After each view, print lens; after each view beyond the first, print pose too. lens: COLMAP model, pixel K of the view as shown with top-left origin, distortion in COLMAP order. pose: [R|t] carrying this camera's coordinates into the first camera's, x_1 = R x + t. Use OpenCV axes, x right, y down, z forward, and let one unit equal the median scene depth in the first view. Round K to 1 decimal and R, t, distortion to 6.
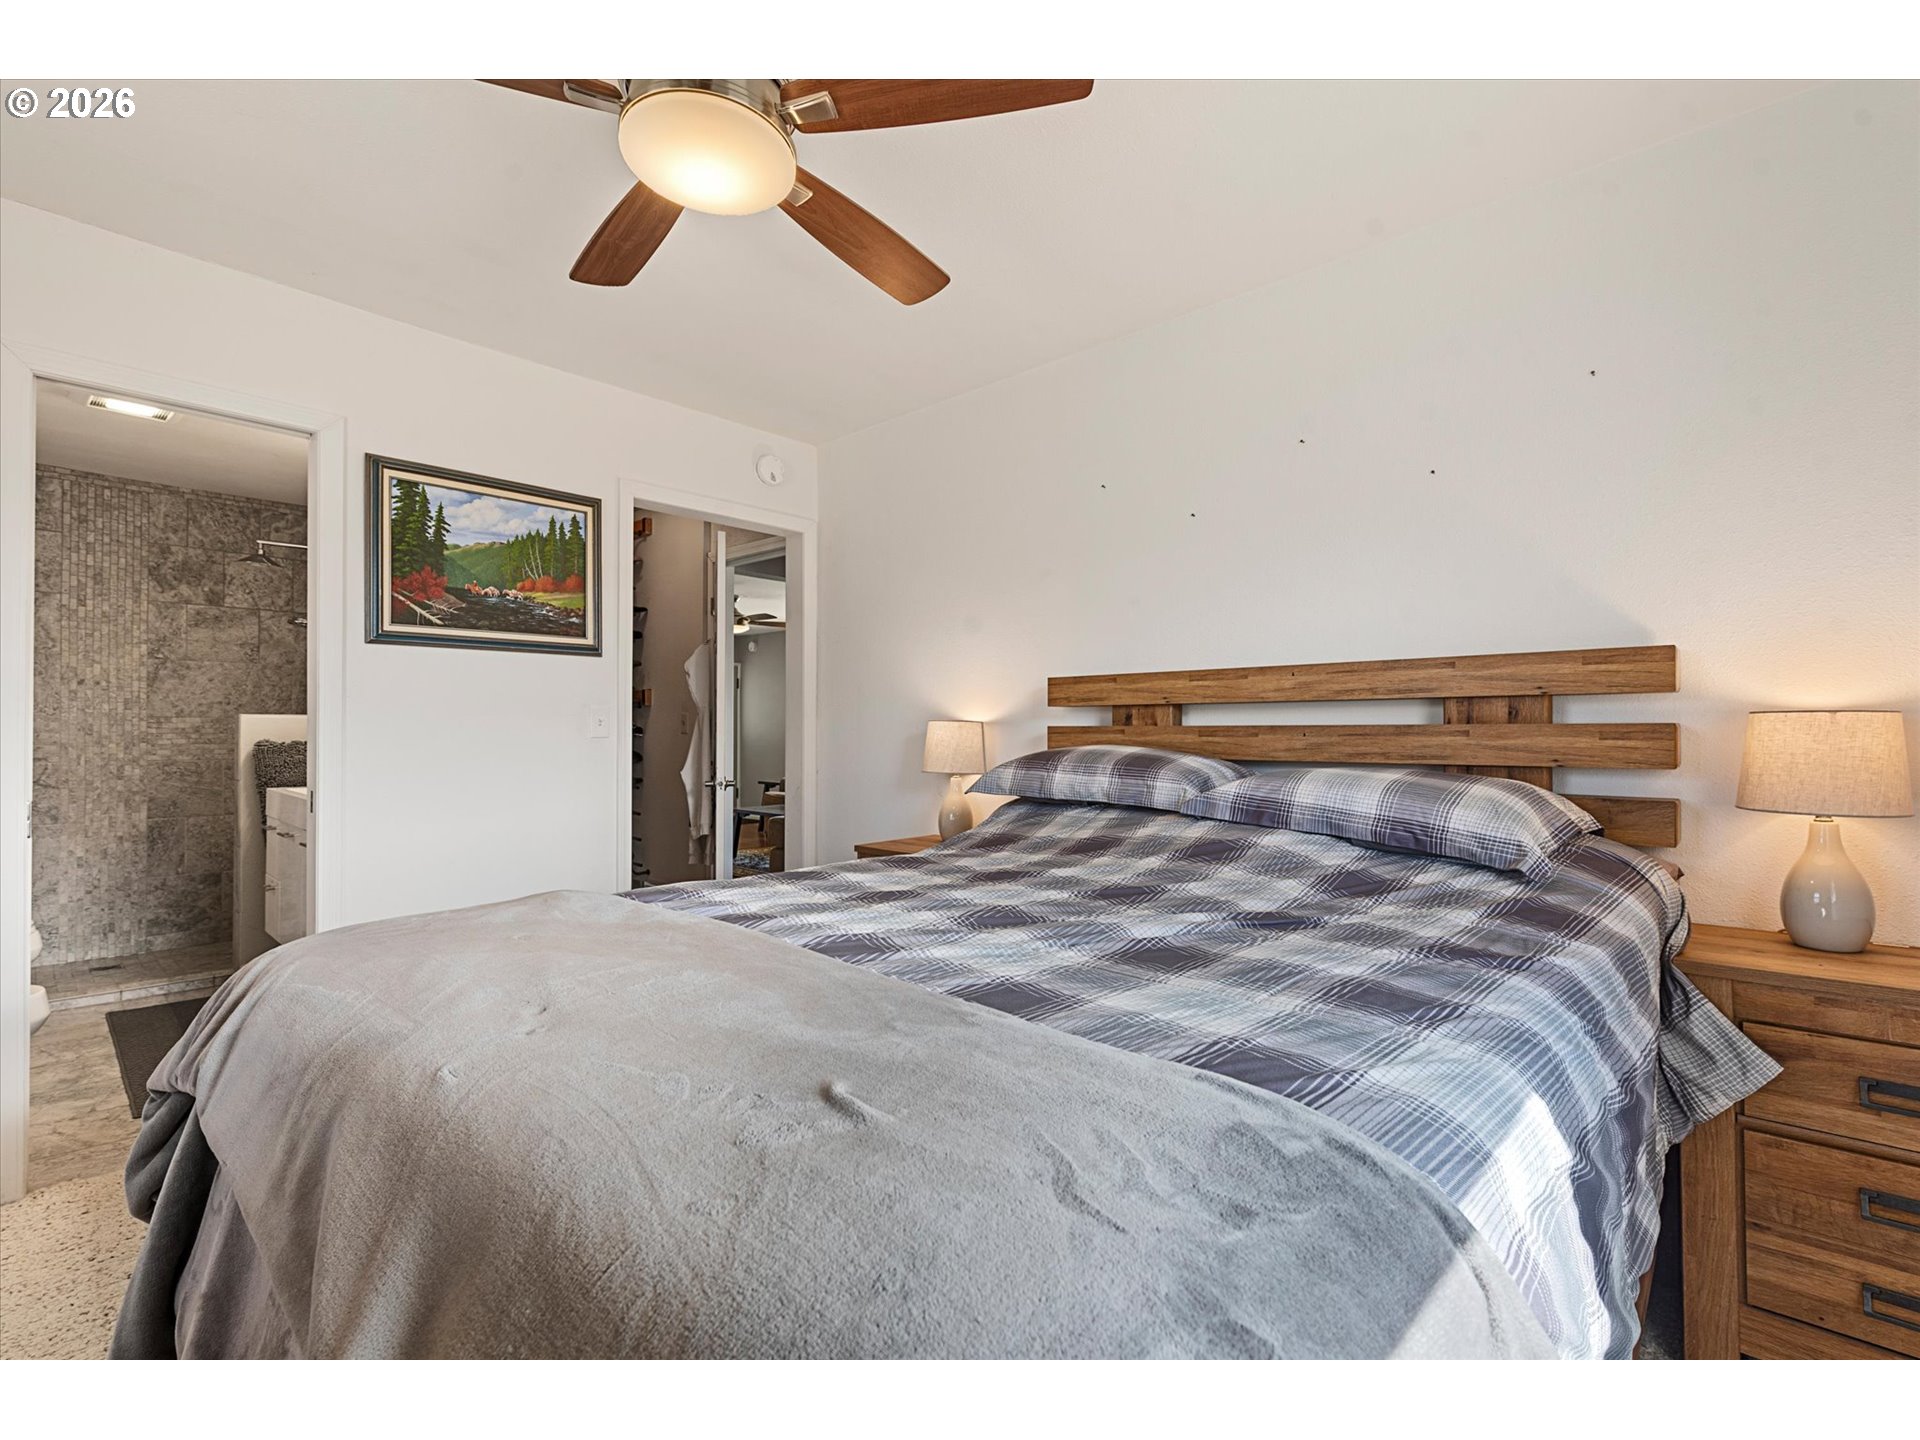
lens RADIAL K [[871.2, 0, 963.2], [0, 871.2, 725.3], [0, 0, 1]] dist [-0.003675, -0.000649]
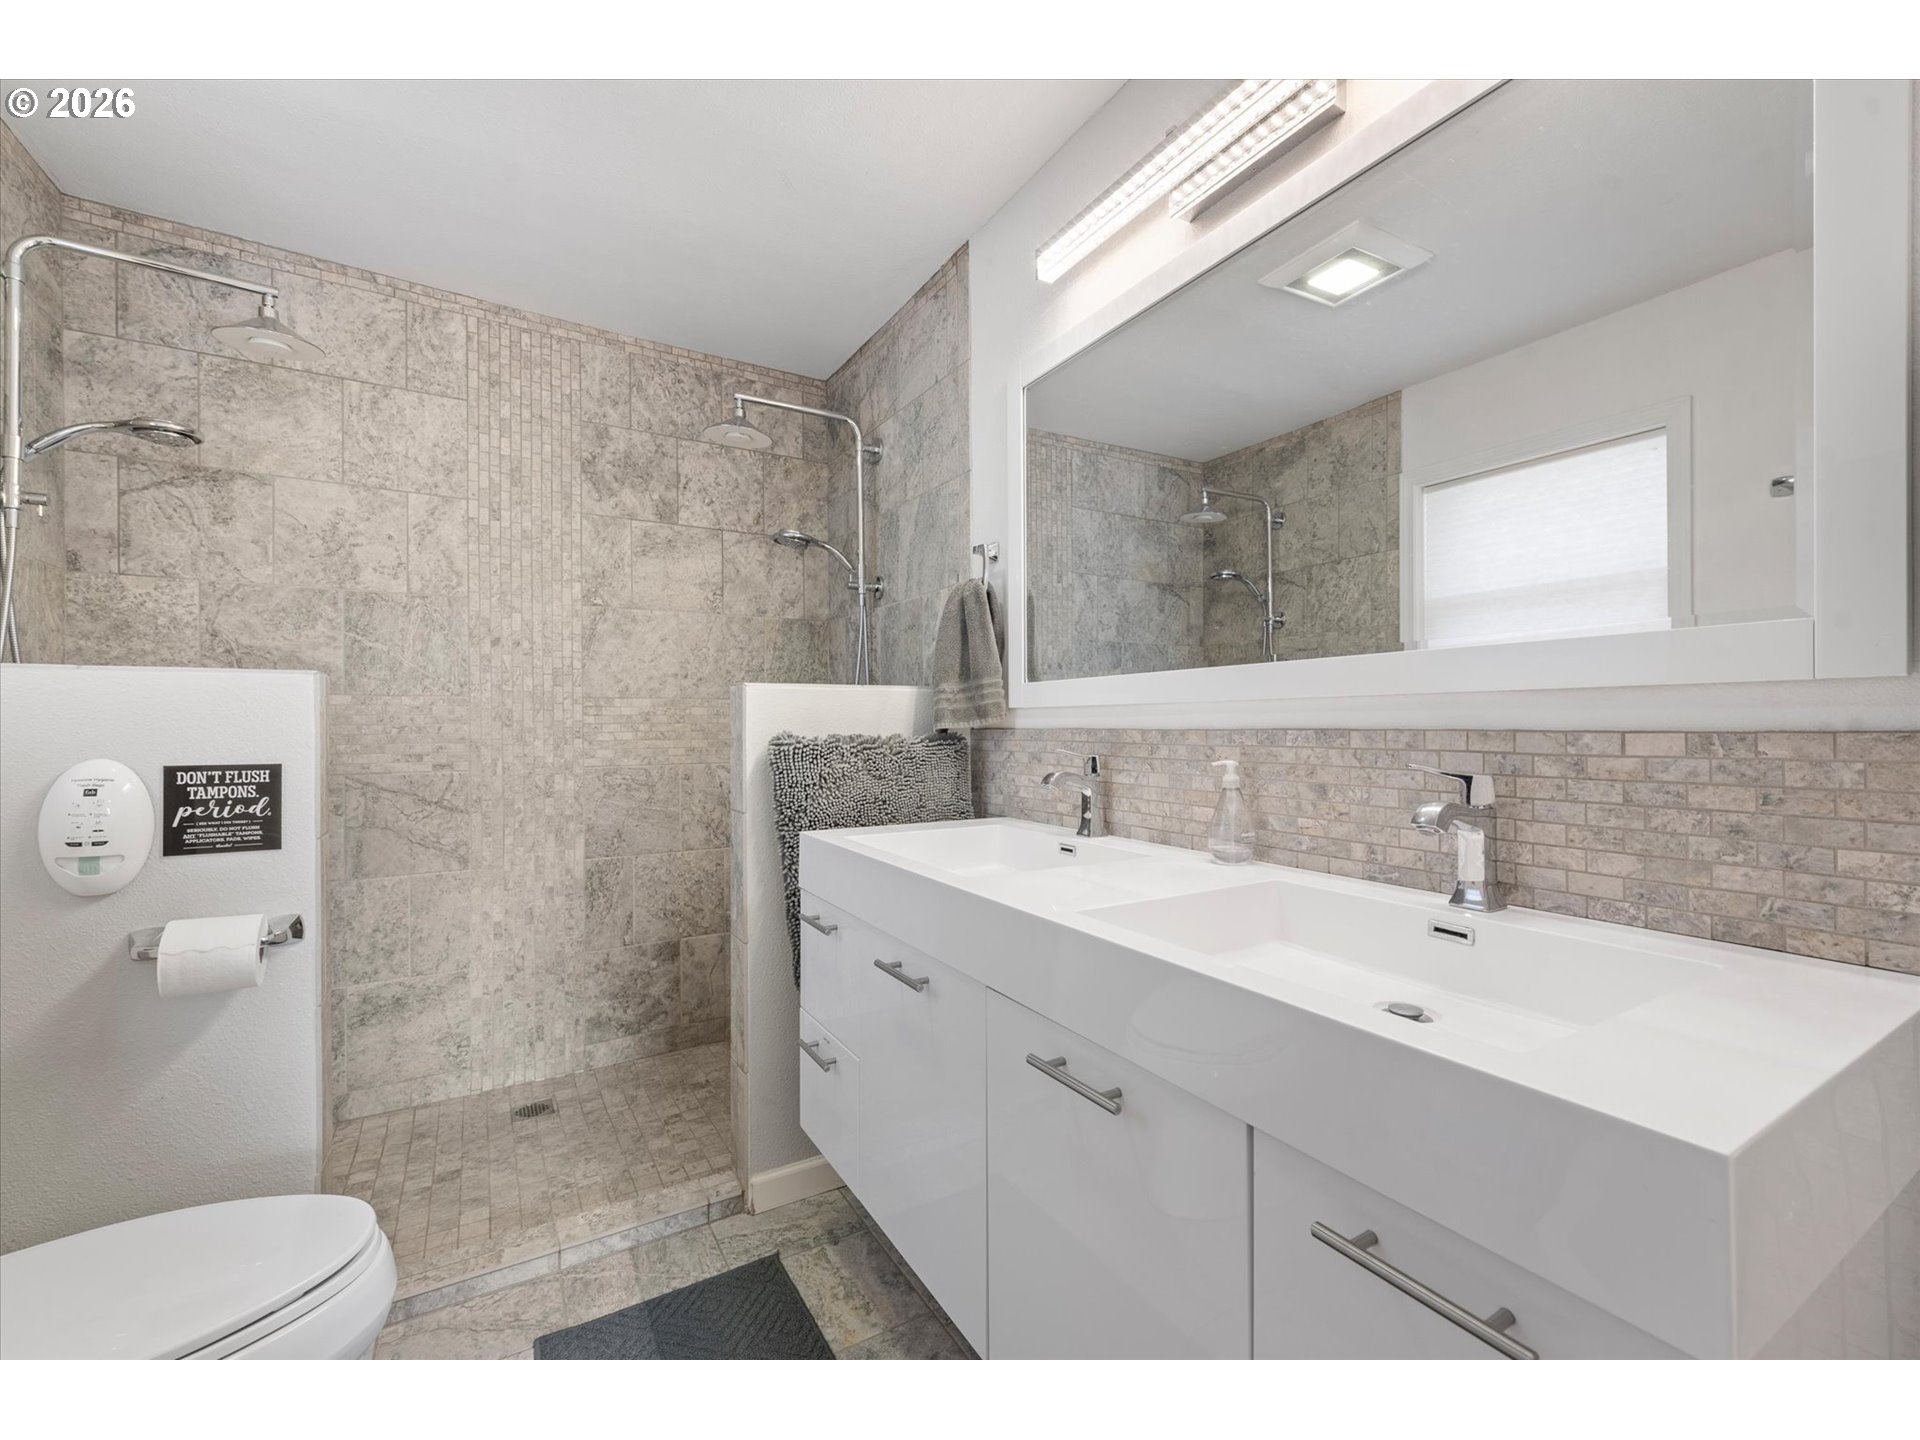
lens RADIAL K [[789.4, 0, 956.8], [0, 789.4, 720.6], [0, 0, 1]] dist [0.004396, 0.000063]
pose [[0.958942, -0.008798, -0.283465, -0.521879], [0.010214, 0.999942, 0.003517, 0.007909], [0.283417, -0.006268, 0.958976, 0.531218]]
